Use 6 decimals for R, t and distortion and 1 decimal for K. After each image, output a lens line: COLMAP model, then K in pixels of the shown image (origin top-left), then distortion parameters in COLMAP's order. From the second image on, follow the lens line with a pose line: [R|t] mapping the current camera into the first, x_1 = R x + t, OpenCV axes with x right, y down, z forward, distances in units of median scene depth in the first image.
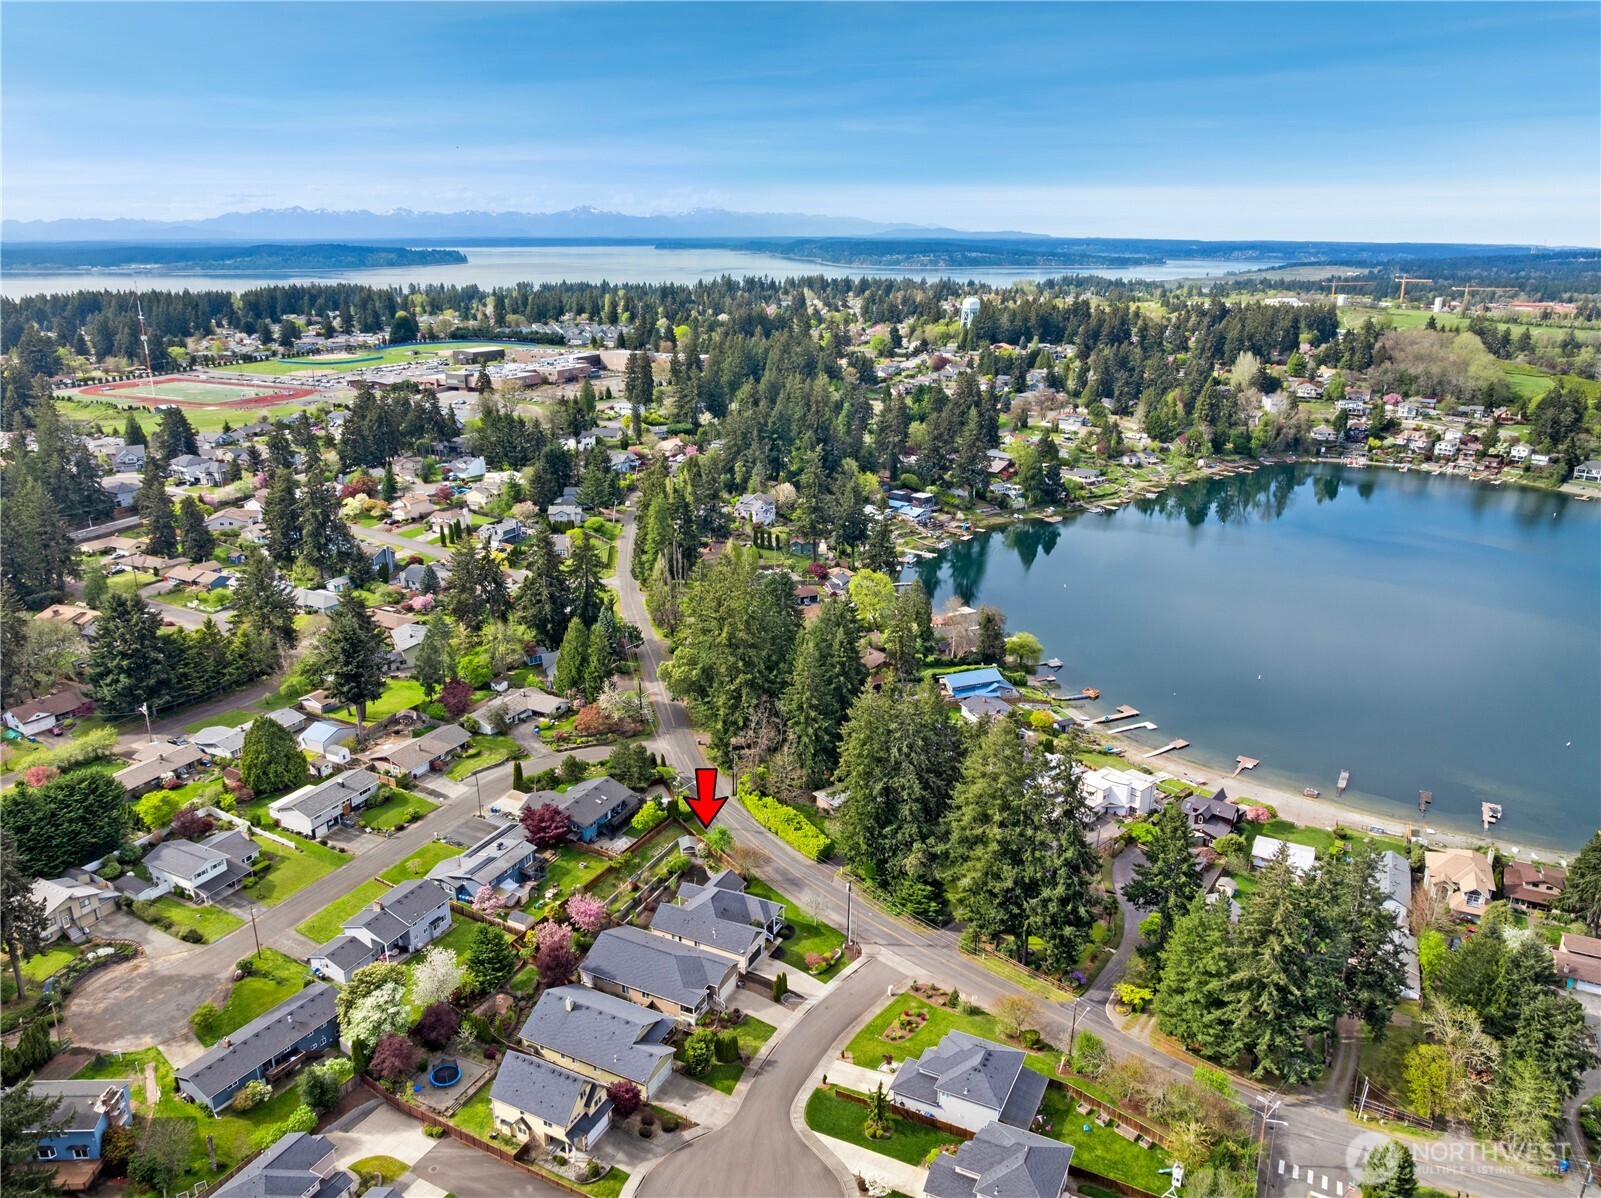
lens RADIAL K [[1126.0, 0, 802.7], [0, 1126.0, 593.9], [0, 0, 1]] dist [-0.032621, -0.003068]
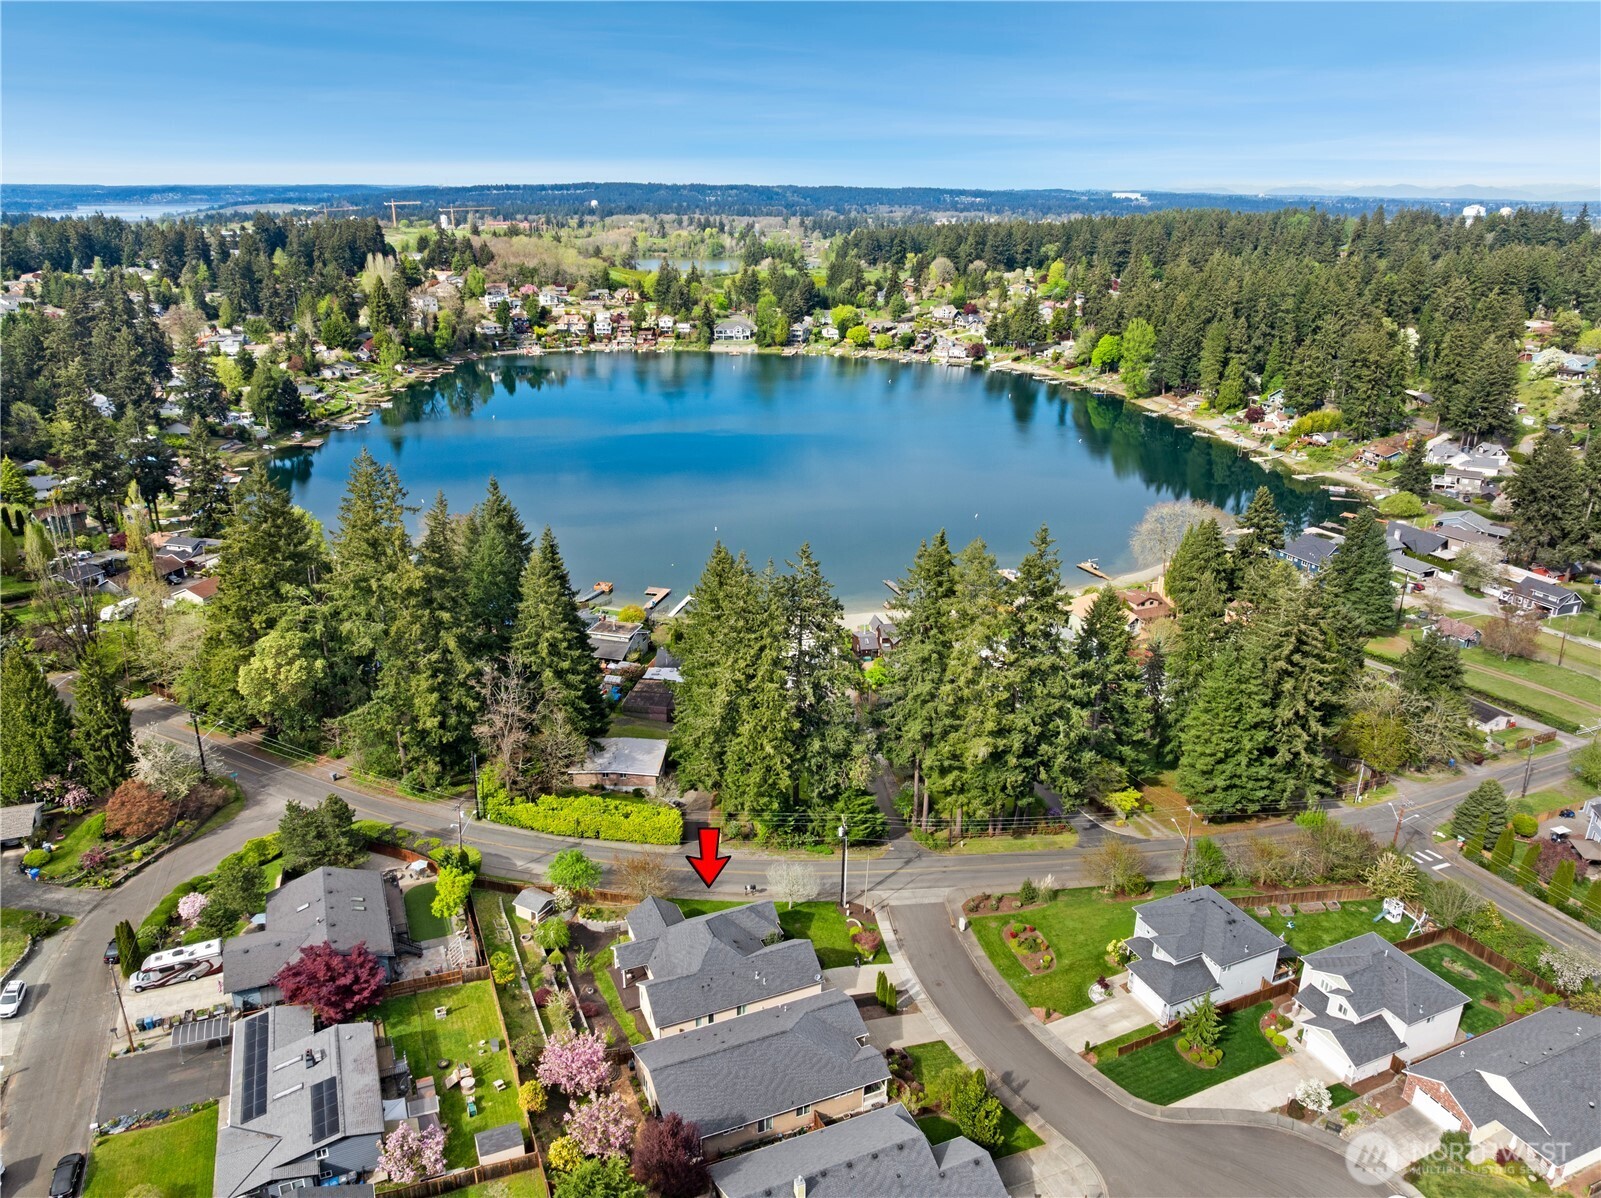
lens RADIAL K [[1126.0, 0, 802.7], [0, 1126.0, 593.9], [0, 0, 1]] dist [-0.032621, -0.003068]
pose [[0.646353, -0.255851, 0.718865, -0.137537], [0.222395, 0.964373, 0.143268, 0.002206], [-0.729909, 0.067271, 0.680226, 0.159507]]
